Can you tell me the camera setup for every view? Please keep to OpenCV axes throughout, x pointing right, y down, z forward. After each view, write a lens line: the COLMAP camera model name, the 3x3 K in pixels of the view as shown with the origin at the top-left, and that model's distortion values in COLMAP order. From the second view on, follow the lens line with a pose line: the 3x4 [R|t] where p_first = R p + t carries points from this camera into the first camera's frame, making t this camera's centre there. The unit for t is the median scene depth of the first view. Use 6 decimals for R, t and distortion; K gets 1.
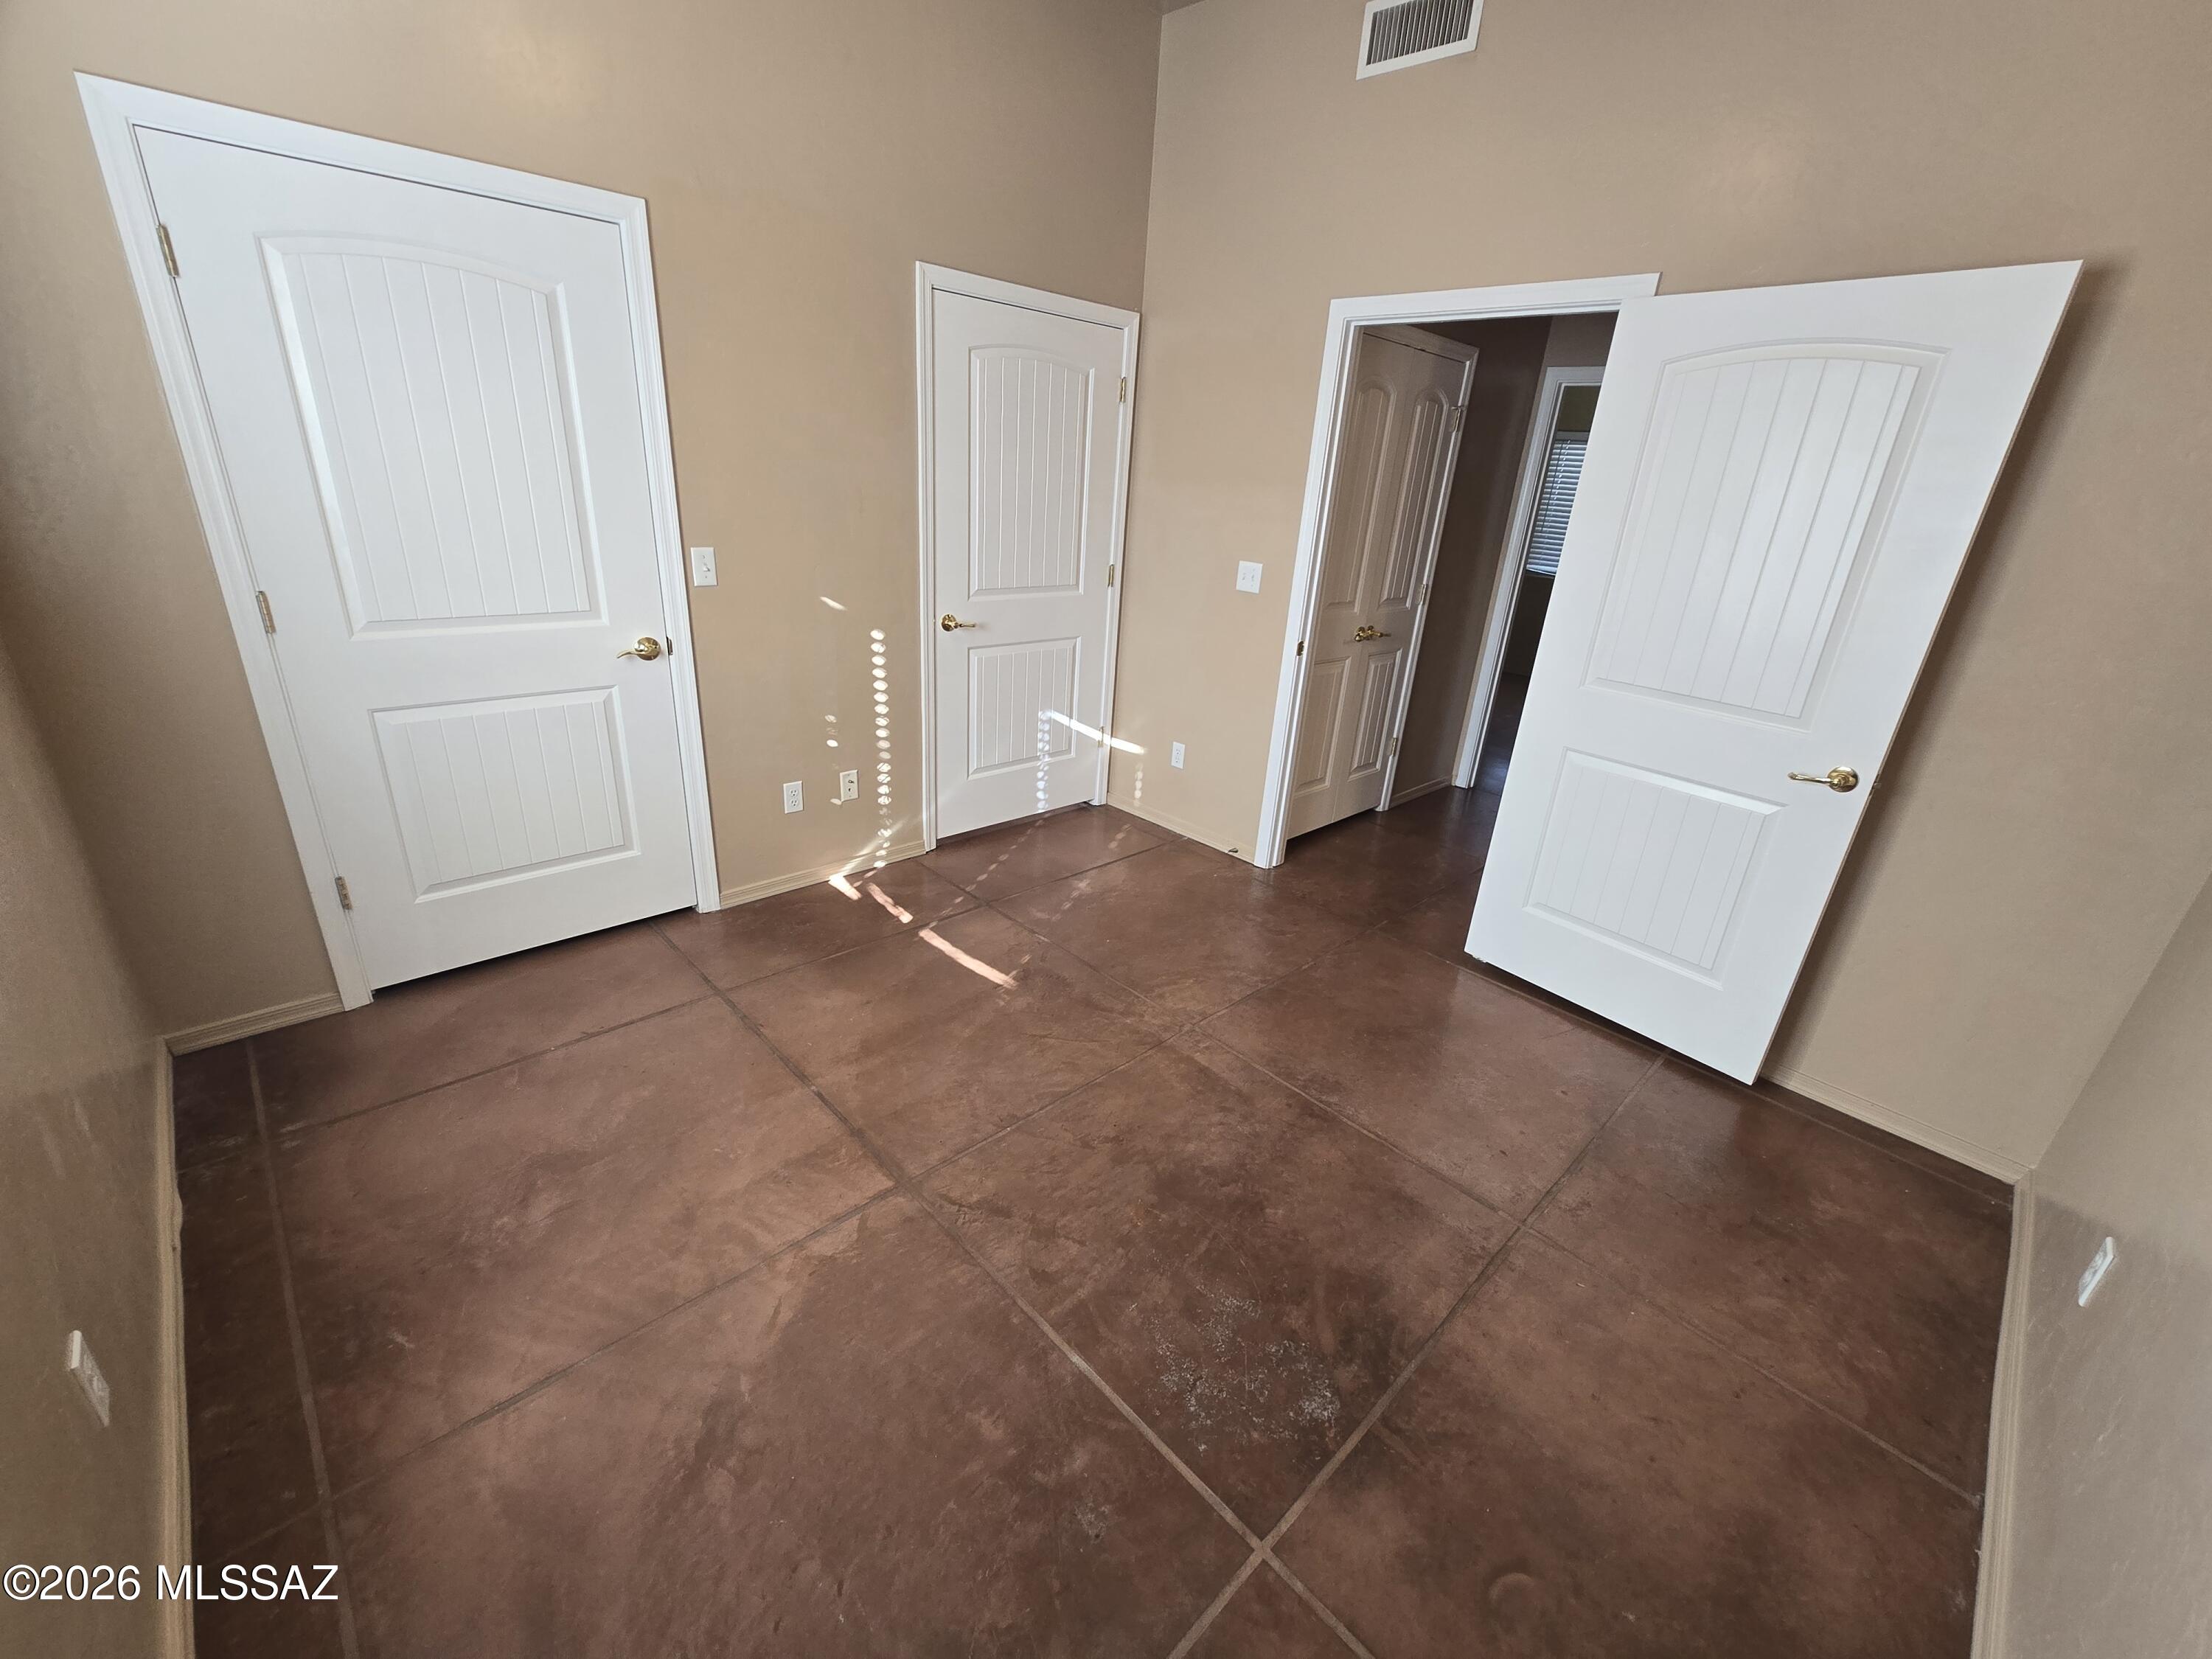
lens RADIAL K [[906.4, 0, 1114.0], [0, 906.4, 824.5], [0, 0, 1]] dist [-0.003074, 0.001633]
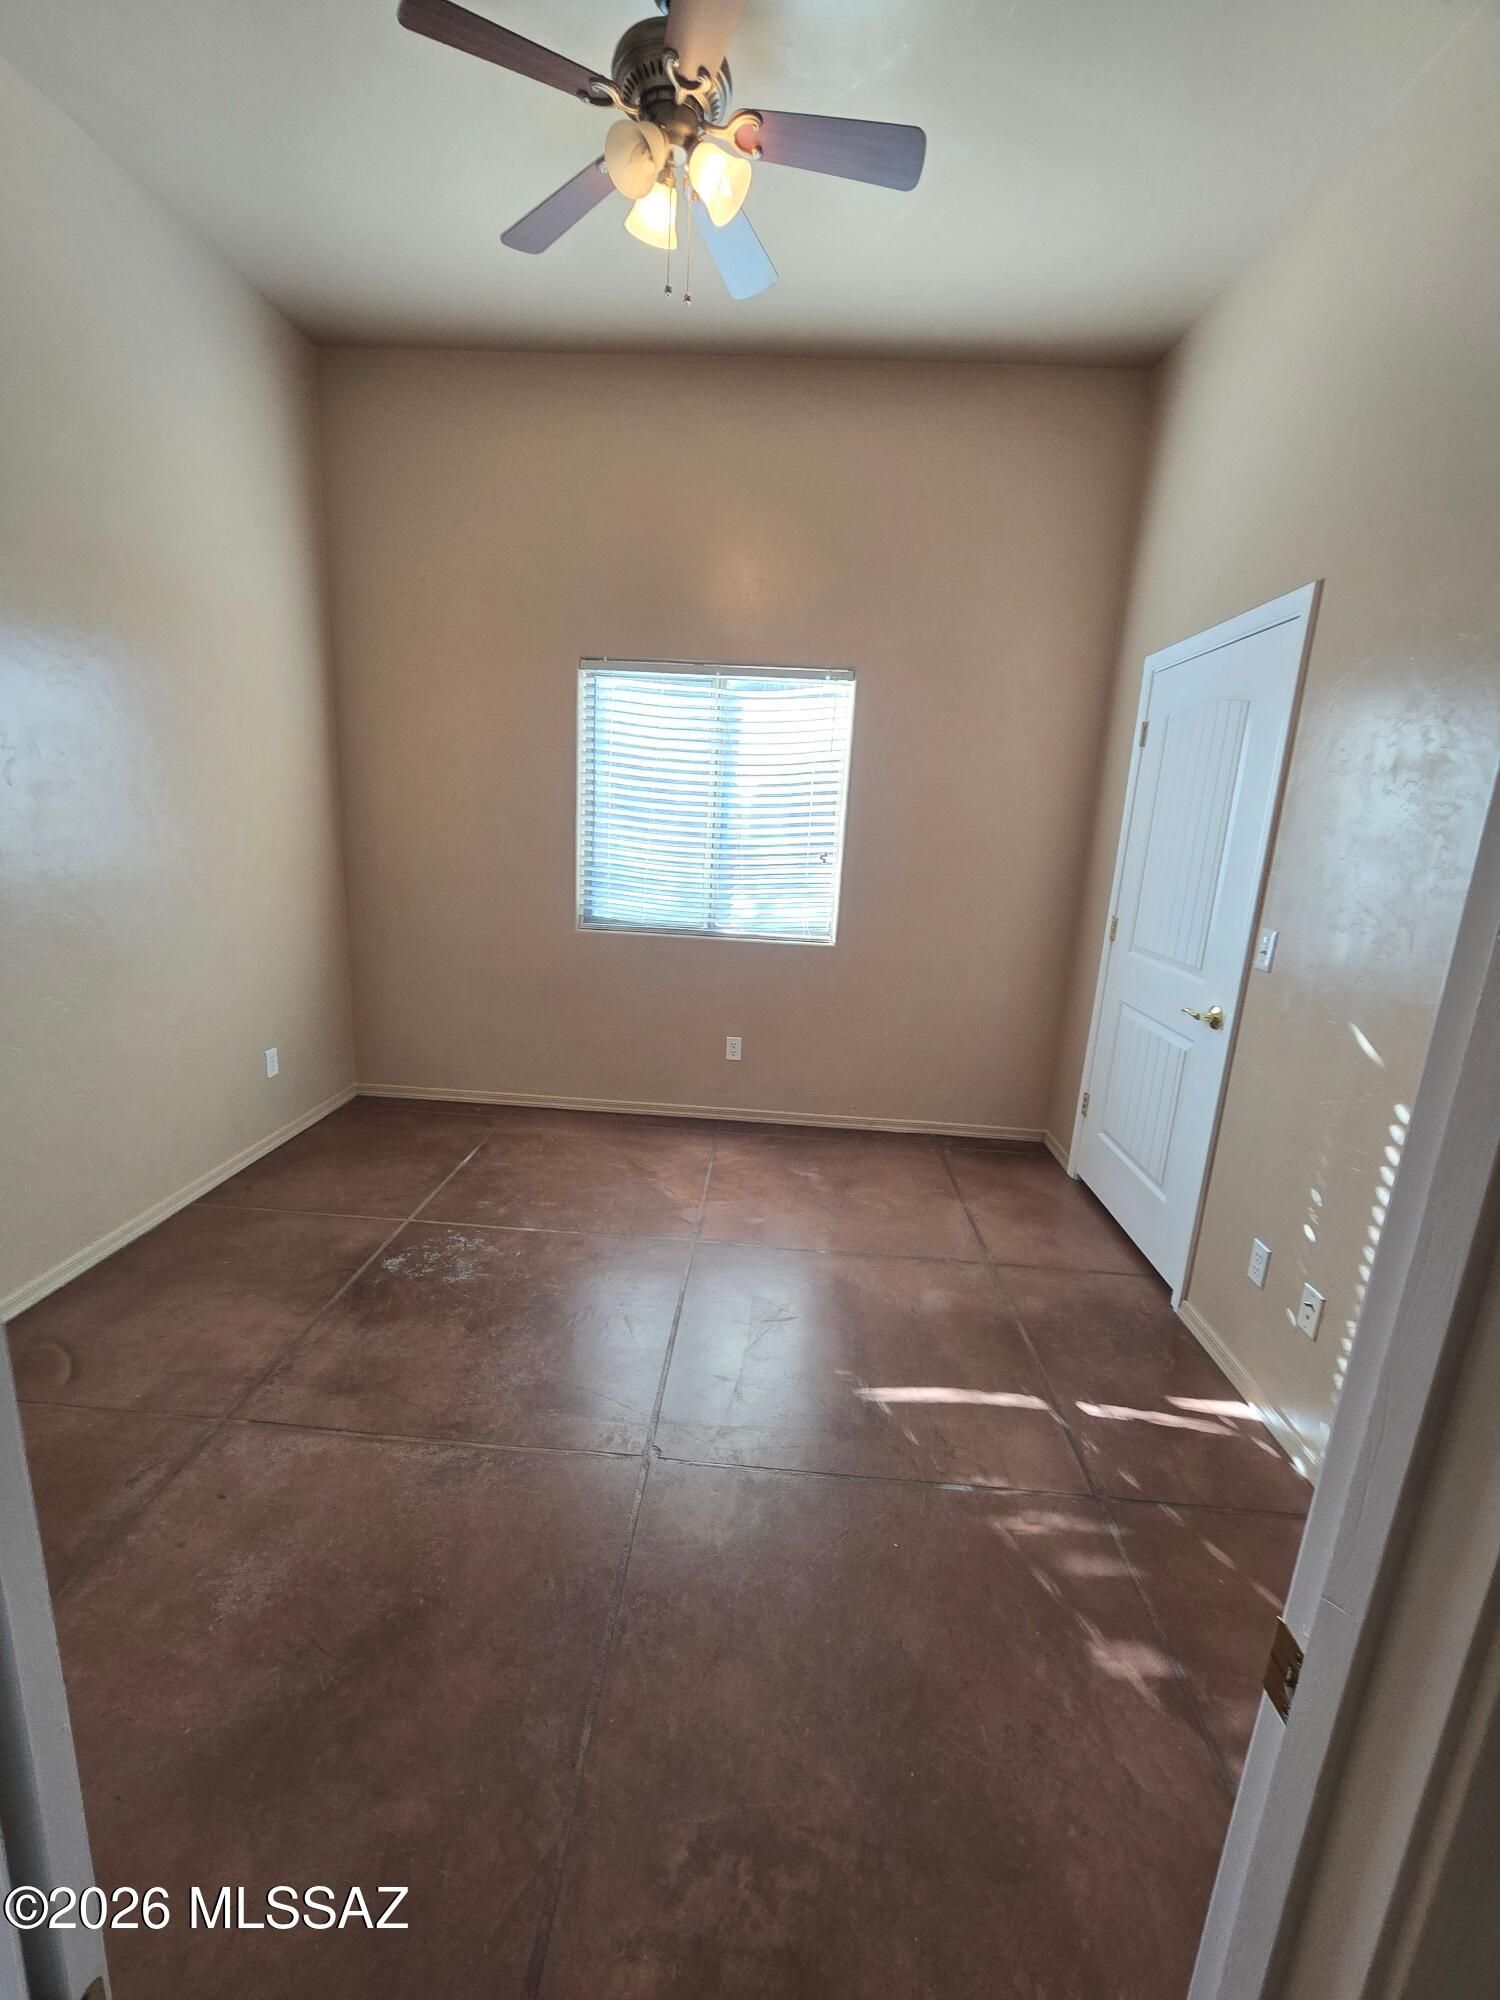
lens RADIAL K [[819.6, 0, 753.6], [0, 819.6, 998.5], [0, 0, 1]] dist [-0.003074, 0.001633]
pose [[-0.717956, 0.047346, -0.694477, 0.644606], [-0.346824, 0.840697, 0.415863, -0.562561], [0.603534, 0.539432, -0.587163, 1.660237]]
